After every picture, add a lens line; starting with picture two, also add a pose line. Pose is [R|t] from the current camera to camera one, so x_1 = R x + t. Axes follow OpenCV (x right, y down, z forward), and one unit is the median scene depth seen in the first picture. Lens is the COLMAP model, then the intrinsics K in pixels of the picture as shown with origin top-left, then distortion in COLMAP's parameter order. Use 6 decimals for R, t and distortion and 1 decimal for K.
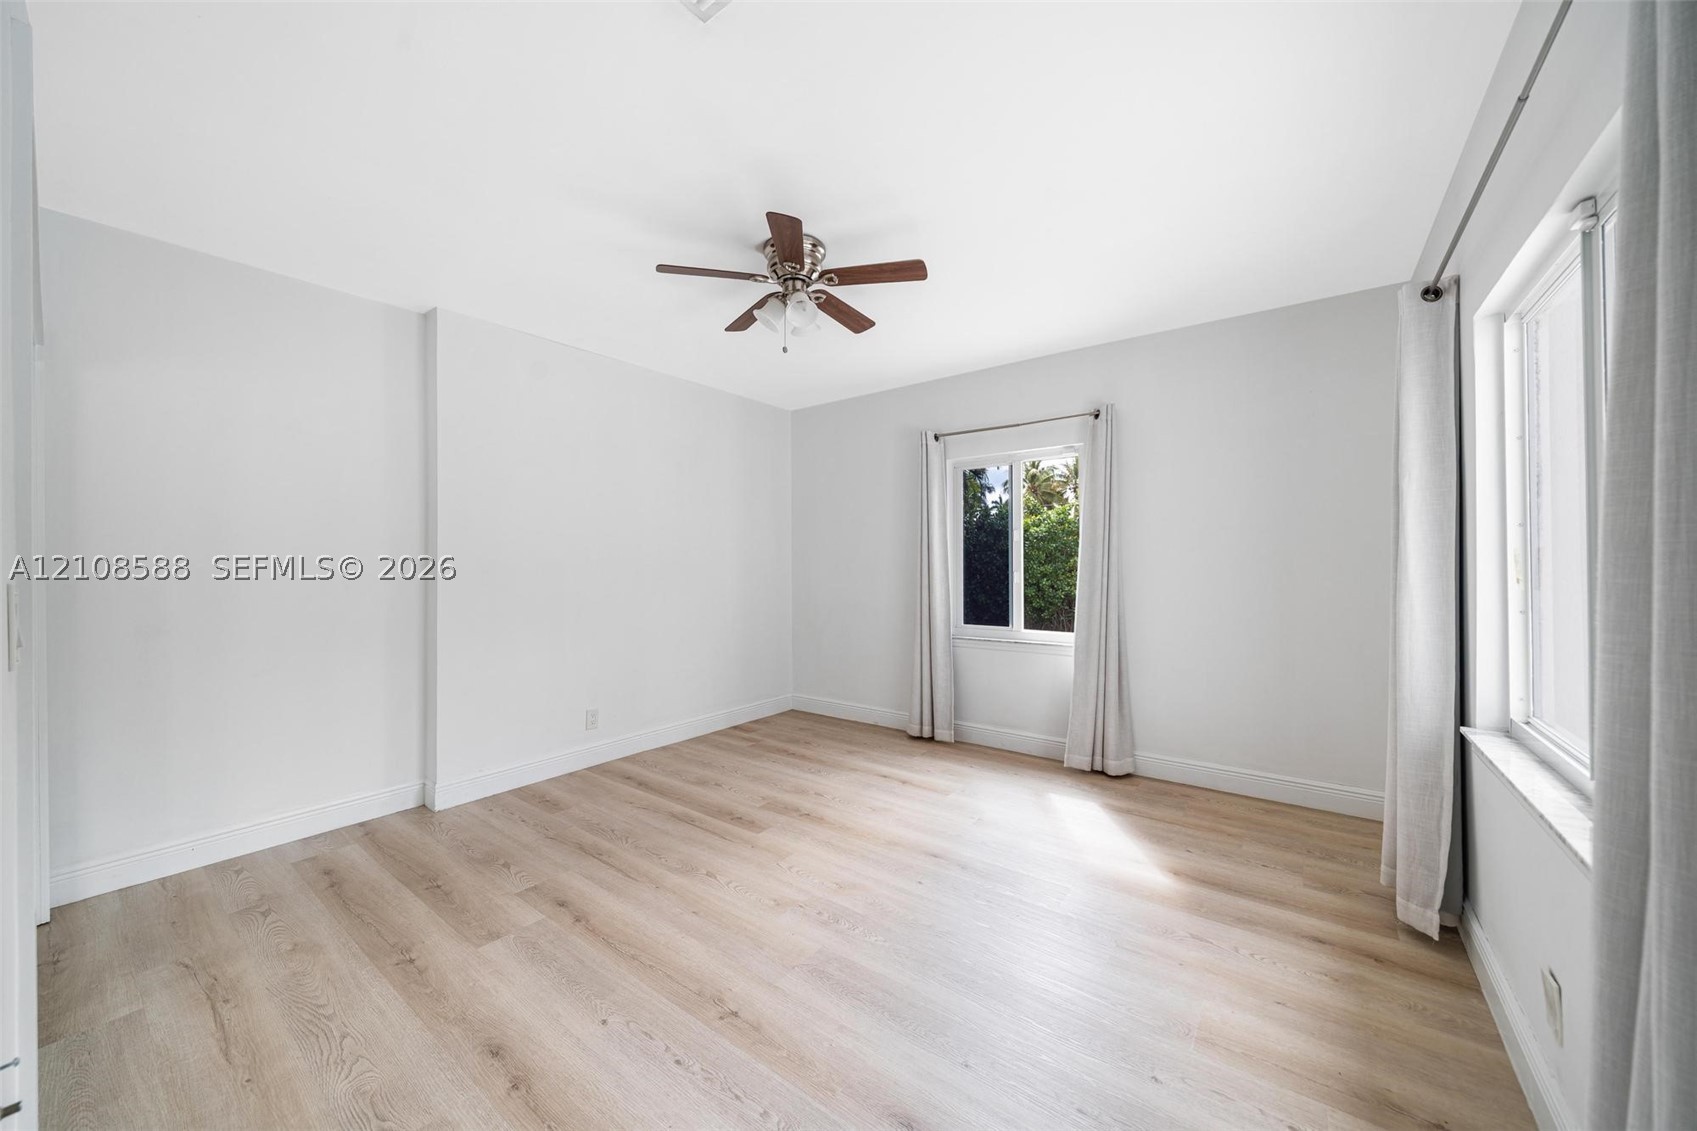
lens RADIAL K [[600.7, 0, 842.5], [0, 600.7, 568.4], [0, 0, 1]] dist [-0.004314, -0.000476]
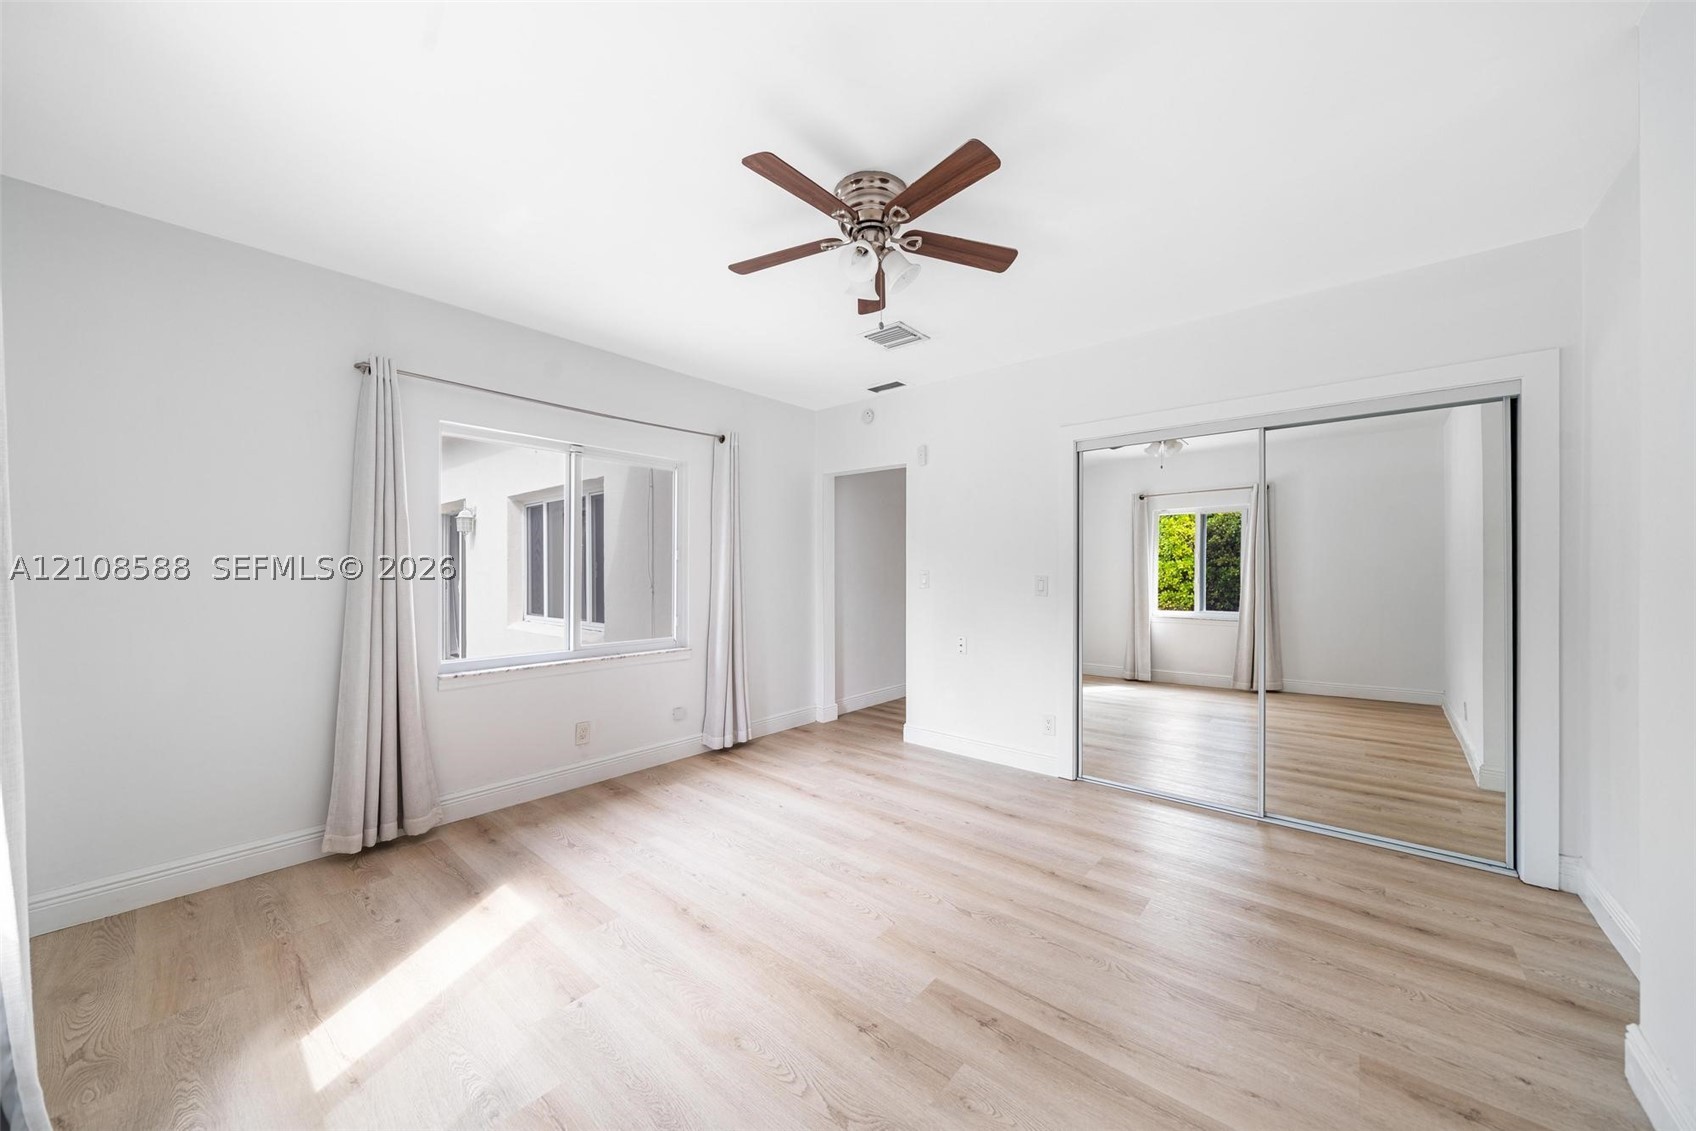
lens RADIAL K [[600.3, 0, 844.9], [0, 600.3, 580.4], [0, 0, 1]] dist [-0.004314, -0.000476]
pose [[-0.997924, 0.004429, 0.064251, -0.083494], [0.005737, 0.999780, 0.020181, -0.009472], [-0.064148, 0.020508, -0.997730, 1.607881]]
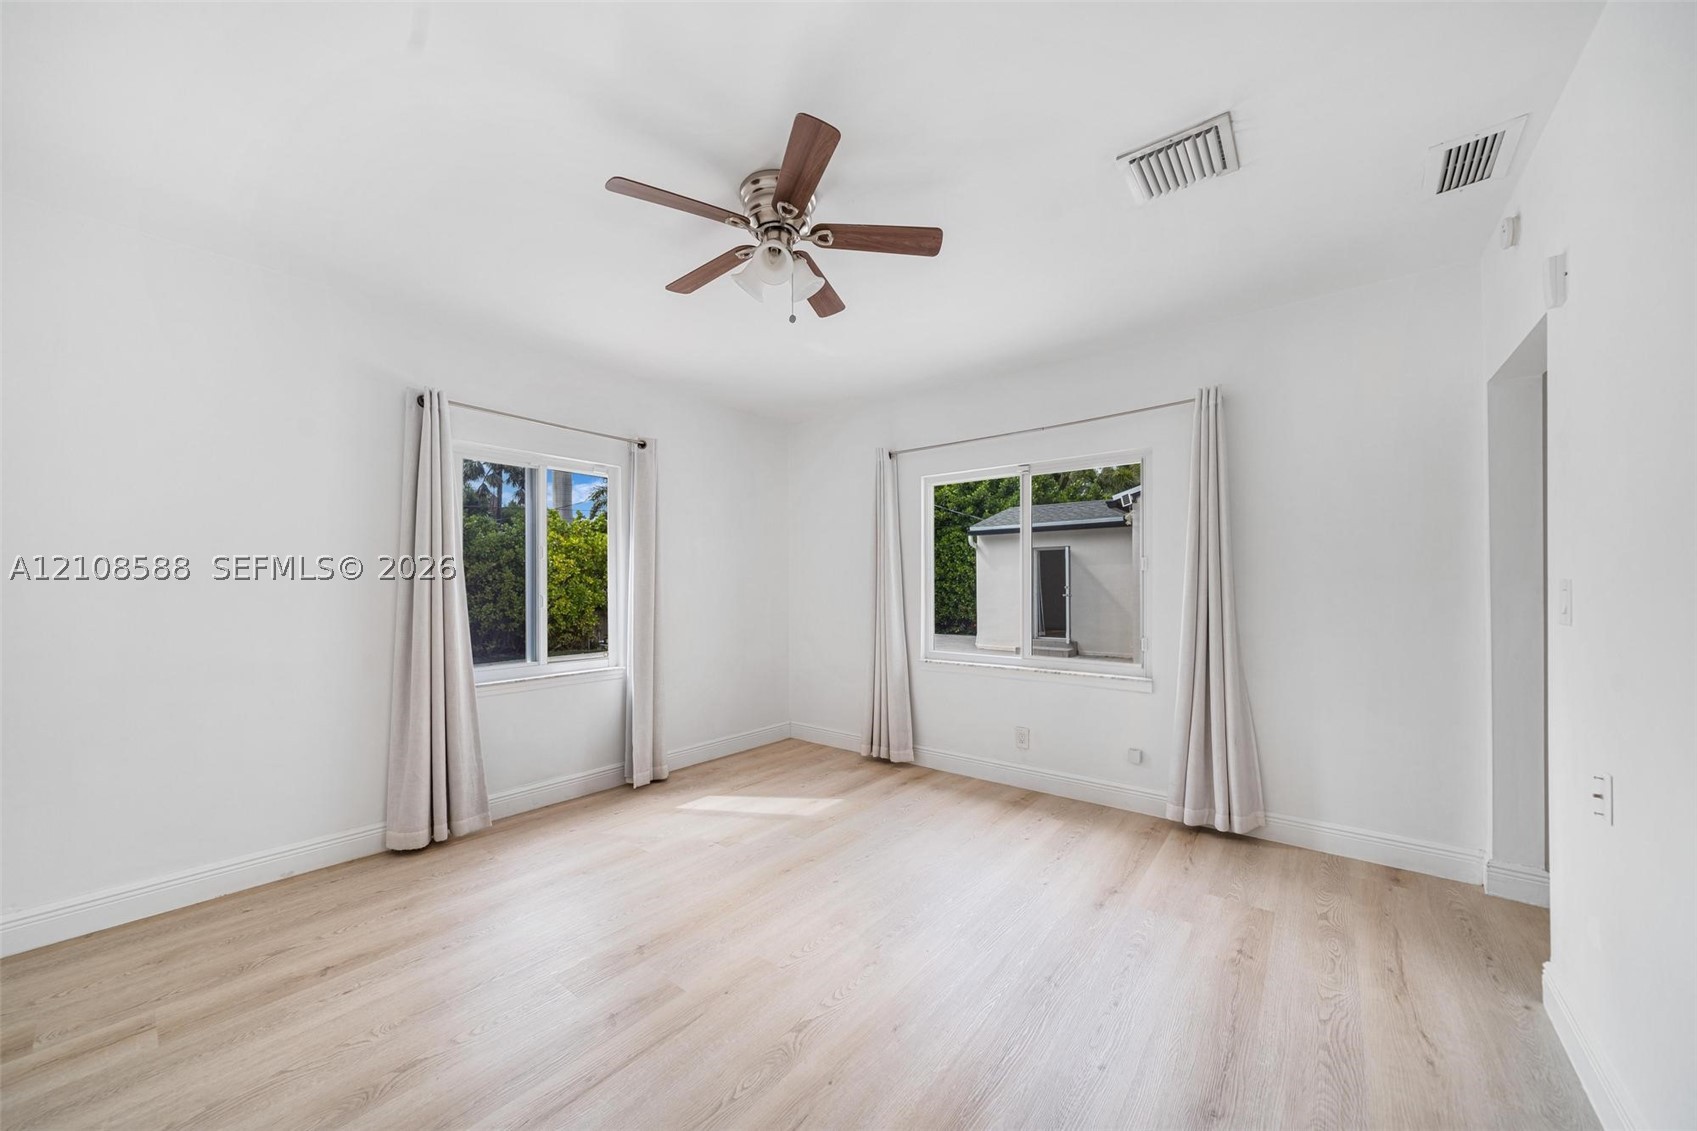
lens RADIAL K [[600.7, 0, 832.4], [0, 600.7, 592.4], [0, 0, 1]] dist [-0.004314, -0.000476]
pose [[0.043605, -0.006585, 0.999027, -0.768947], [0.008118, 0.999948, 0.006237, 0.000196], [-0.999016, 0.007838, 0.043656, 0.782752]]
